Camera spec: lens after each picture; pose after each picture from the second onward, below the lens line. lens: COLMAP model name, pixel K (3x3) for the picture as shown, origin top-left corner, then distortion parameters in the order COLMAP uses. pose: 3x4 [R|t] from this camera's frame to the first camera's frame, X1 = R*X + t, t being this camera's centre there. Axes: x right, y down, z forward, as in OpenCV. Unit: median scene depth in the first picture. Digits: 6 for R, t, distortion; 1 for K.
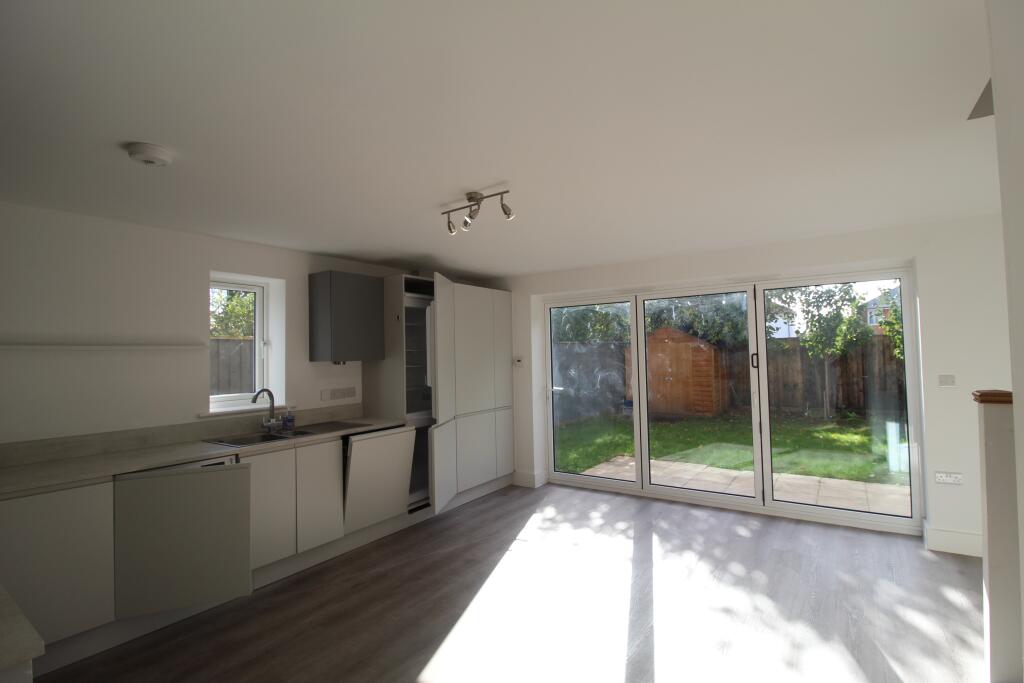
lens RADIAL K [[473.8, 0, 530.6], [0, 473.8, 338.5], [0, 0, 1]] dist [0.001286, -0.010726]
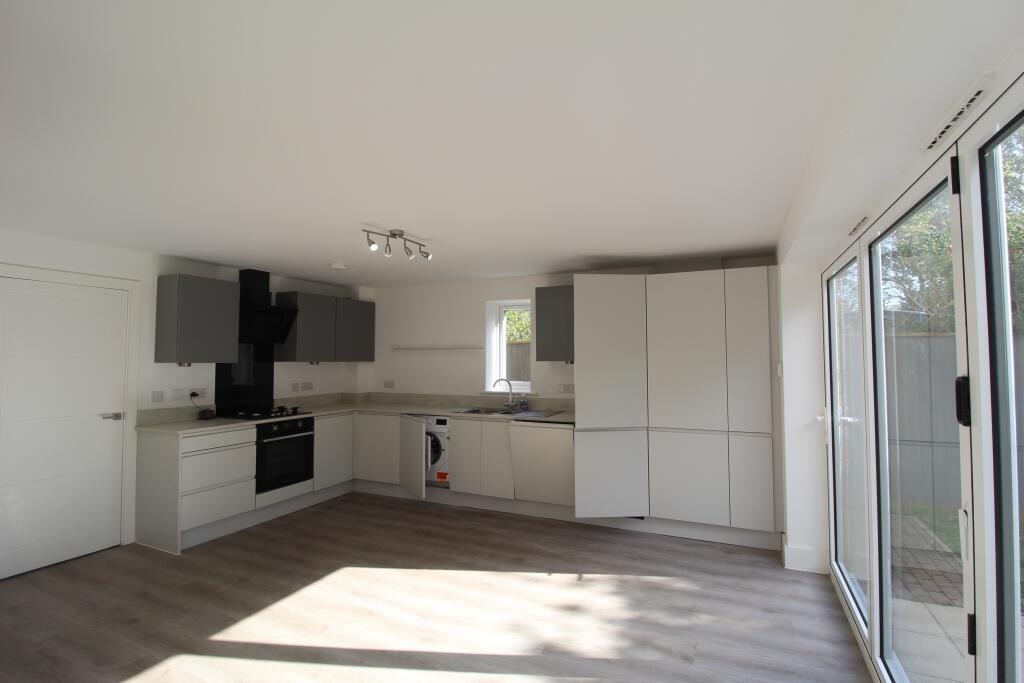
lens RADIAL K [[473.8, 0, 530.6], [0, 473.8, 338.5], [0, 0, 1]] dist [0.001286, -0.010726]
pose [[0.168207, -0.018136, -0.985585, 0.915003], [0.034229, 0.999335, -0.012548, 0.005266], [0.985157, -0.031625, 0.168716, 0.884697]]
